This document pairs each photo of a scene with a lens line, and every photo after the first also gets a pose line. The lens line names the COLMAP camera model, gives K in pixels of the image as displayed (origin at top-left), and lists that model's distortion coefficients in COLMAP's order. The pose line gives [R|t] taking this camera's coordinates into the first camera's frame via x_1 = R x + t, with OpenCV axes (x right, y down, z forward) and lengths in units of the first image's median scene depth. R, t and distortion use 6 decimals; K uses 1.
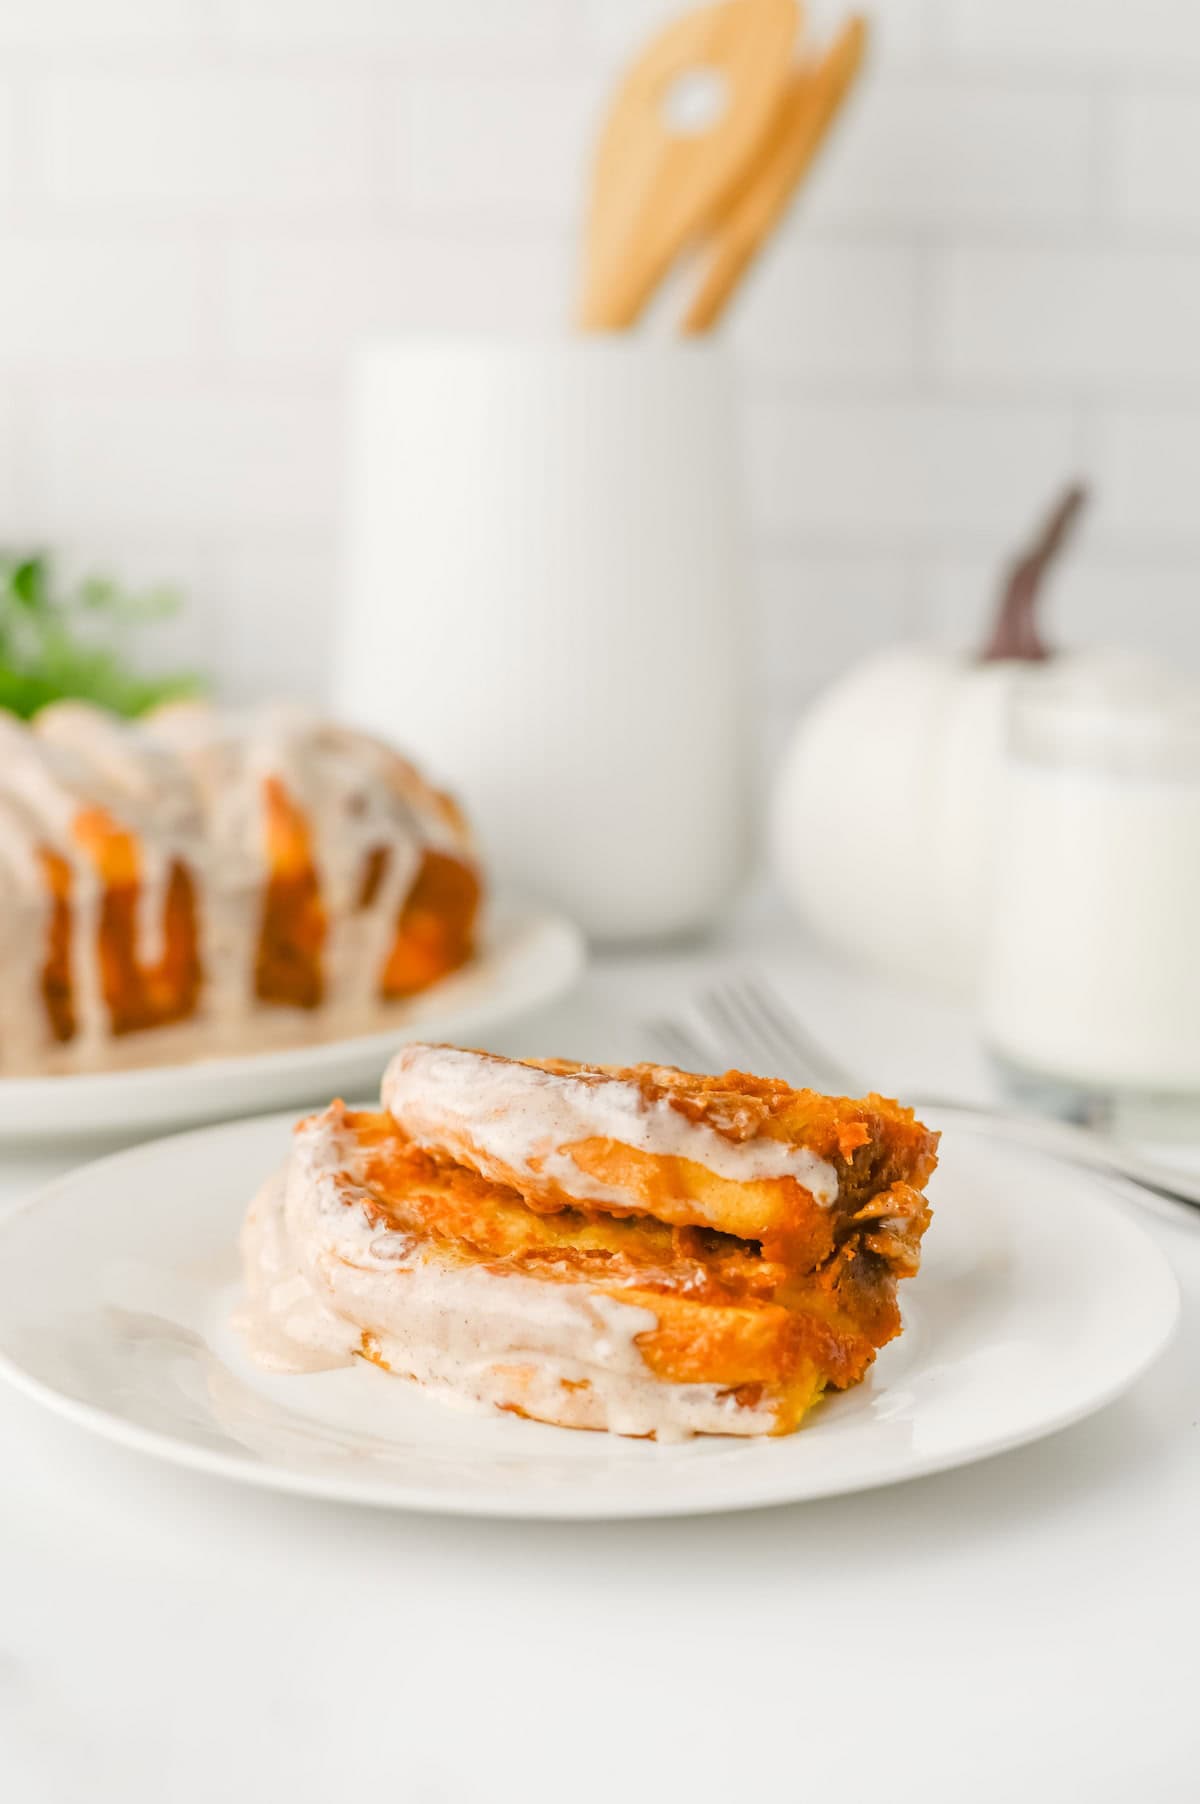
lens RADIAL K [[2860.3, 0, 600.0], [0, 2860.3, 902.0], [0, 0, 1]] dist [-0.142603, 0.046908]
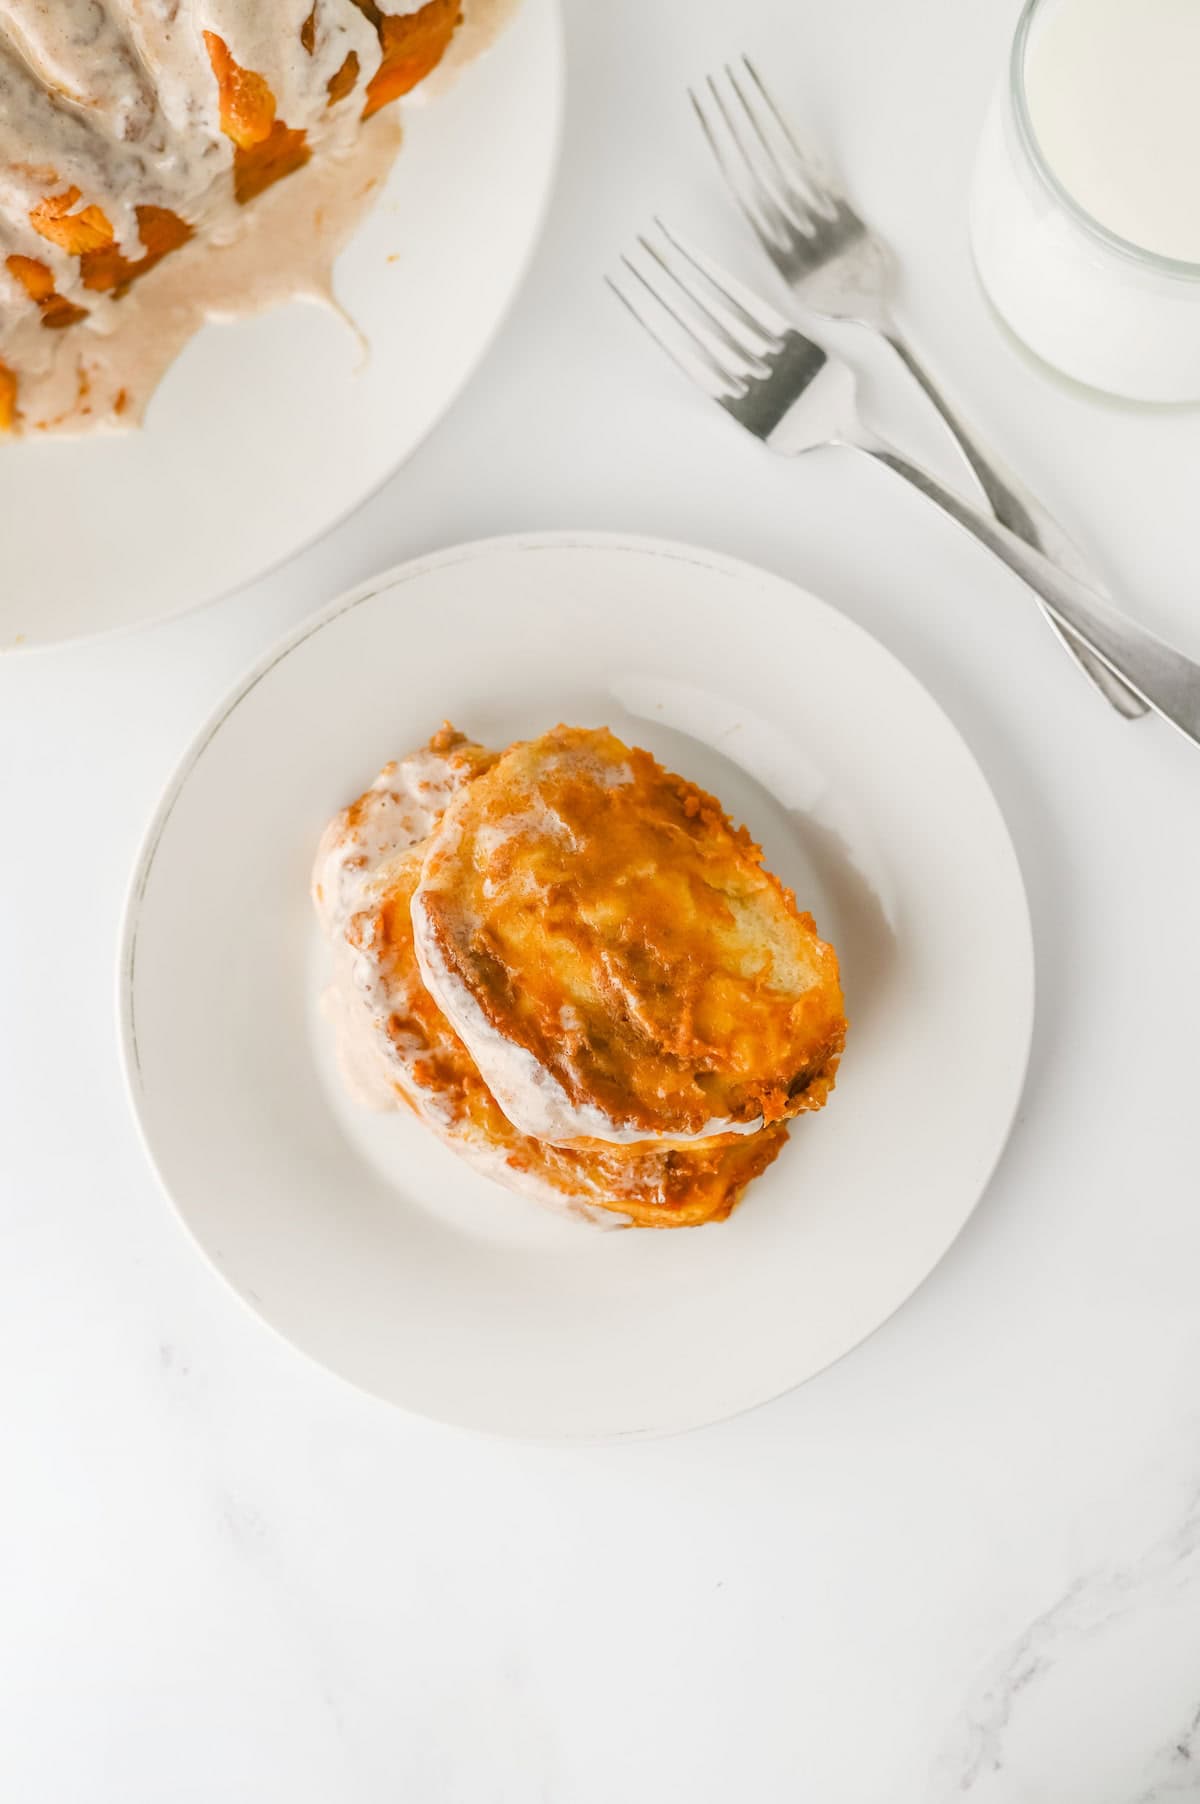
lens RADIAL K [[2860.3, 0, 600.0], [0, 2860.3, 902.0], [0, 0, 1]] dist [-0.142603, 0.046908]
pose [[0.997739, -0.014104, -0.065719, 0.096700], [0.066950, 0.295249, 0.953072, -1.226961], [0.005961, -0.955316, 0.295526, 0.699358]]
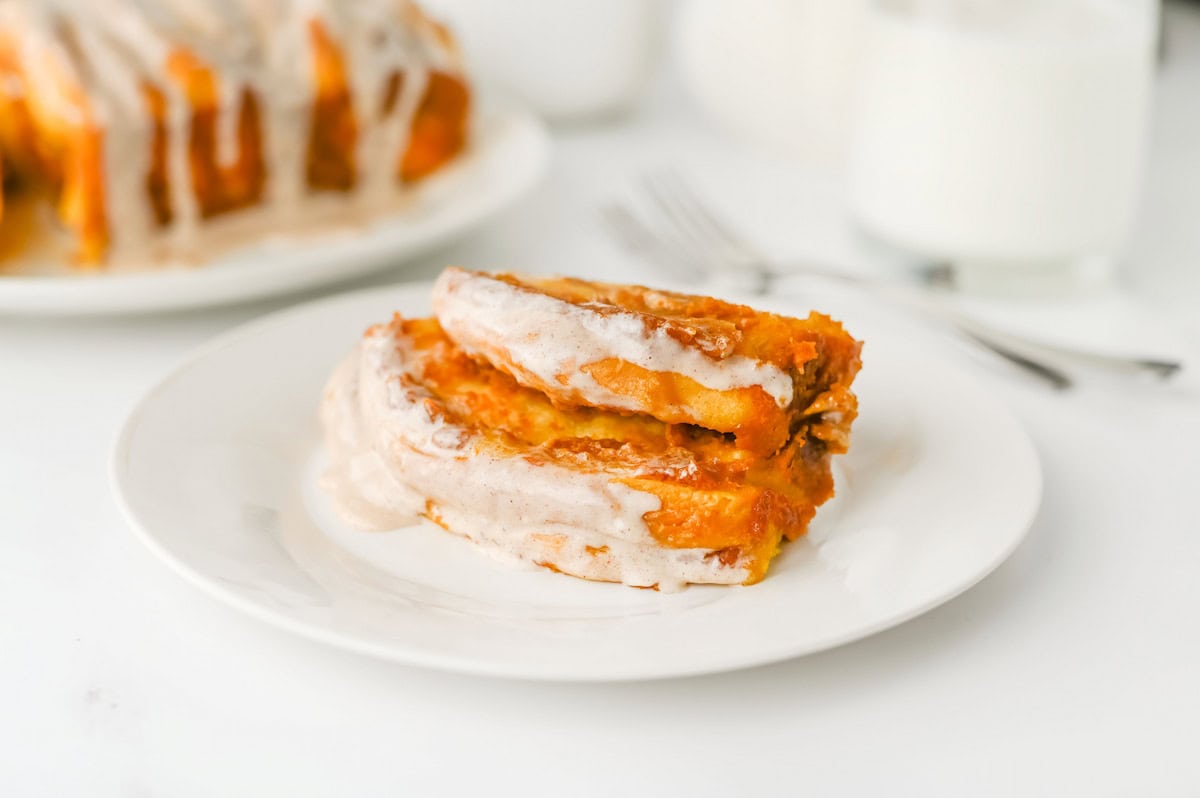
lens RADIAL K [[1948.5, 0, 600.0], [0, 1948.5, 399.0], [0, 0, 1]] dist [-0.145064, -0.026164]
pose [[0.998165, -0.011581, 0.059437, -0.057757], [-0.000645, 0.979453, 0.201670, -0.076382], [-0.060551, -0.201338, 0.977648, 0.134325]]
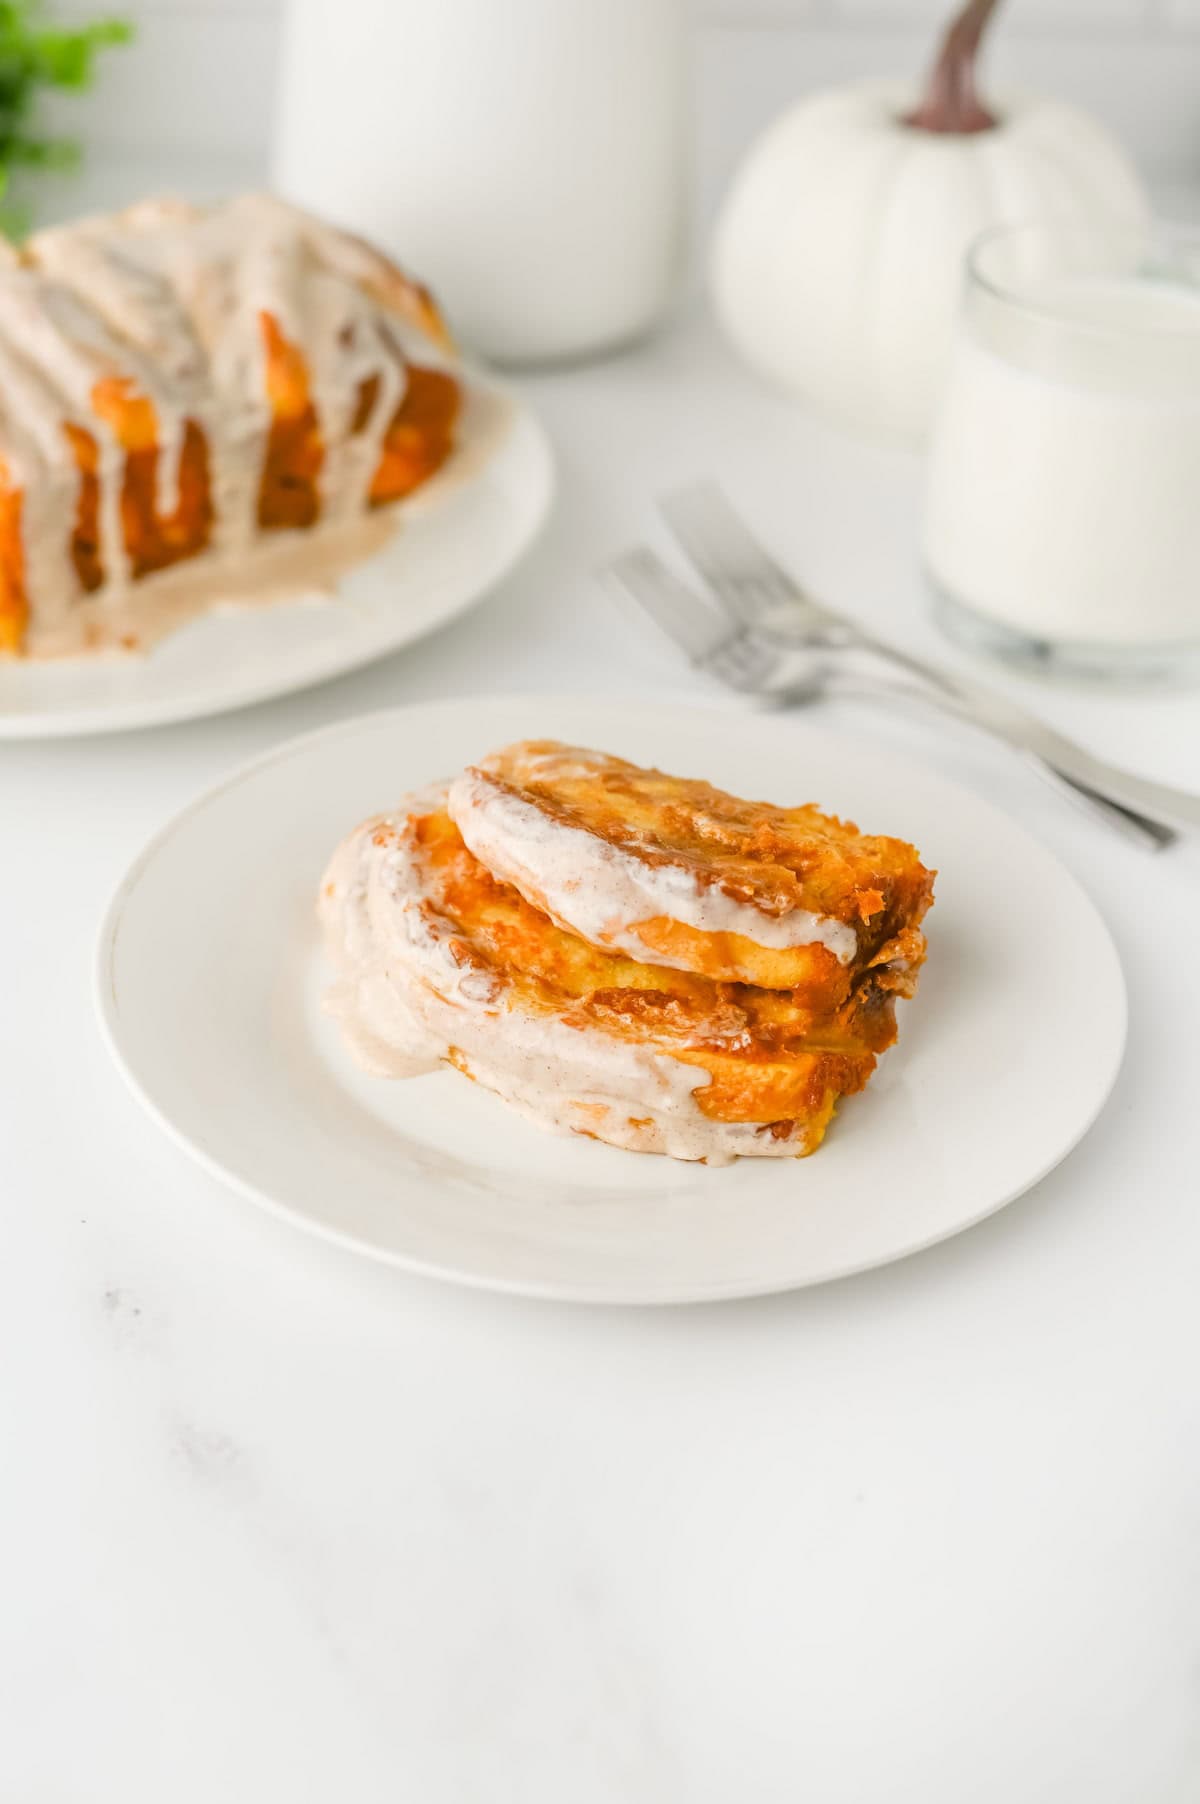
lens RADIAL K [[2860.3, 0, 600.0], [0, 2860.3, 902.0], [0, 0, 1]] dist [-0.142603, 0.046908]
pose [[0.996630, -0.010337, 0.081368, -0.120301], [-0.021999, 0.921990, 0.386587, -0.375714], [-0.079017, -0.387075, 0.918656, -0.079774]]
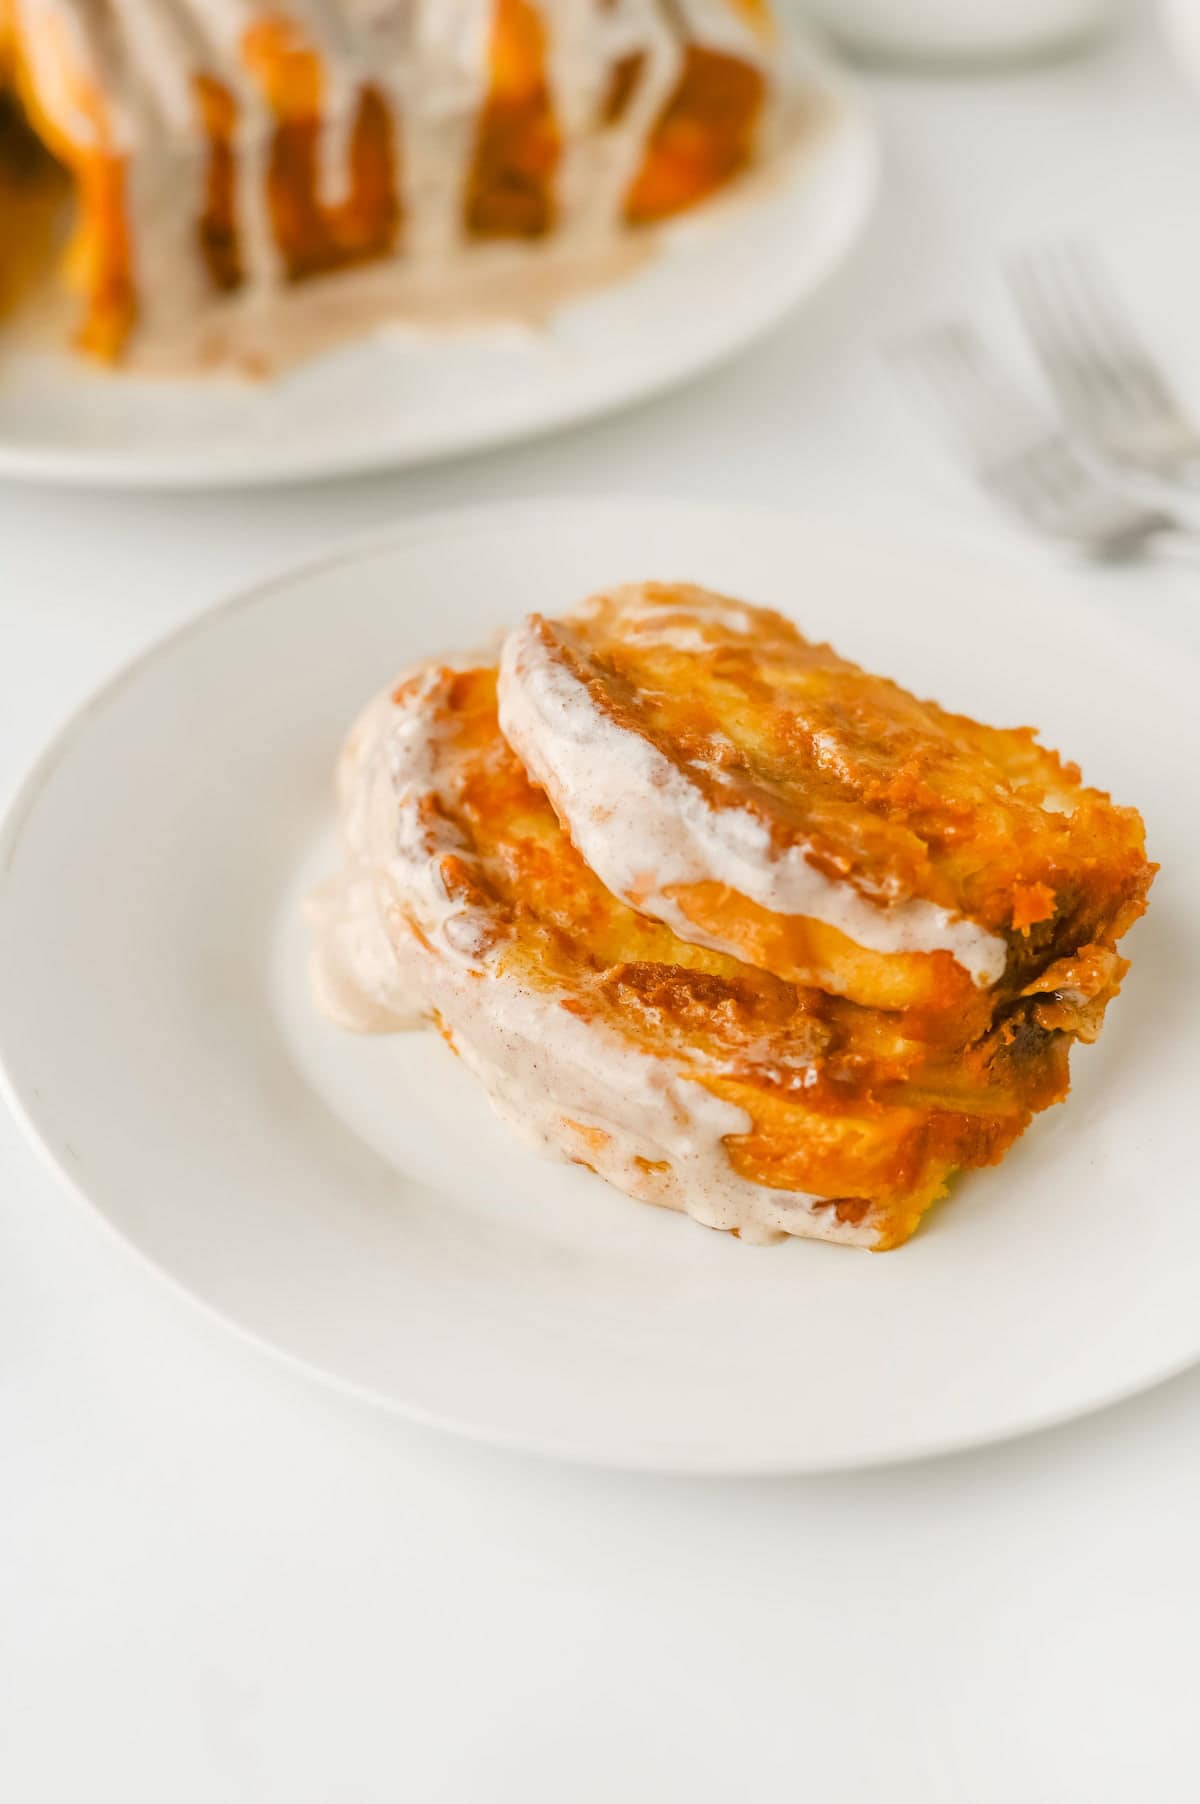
lens RADIAL K [[2929.3, 0, 600.0], [0, 2929.3, 902.0], [0, 0, 1]] dist [-0.145064, -0.026164]
pose [[0.982987, 0.140126, -0.118747, 0.066402], [-0.065558, 0.871593, 0.485826, -0.309949], [0.171576, -0.469776, 0.865951, 0.271922]]
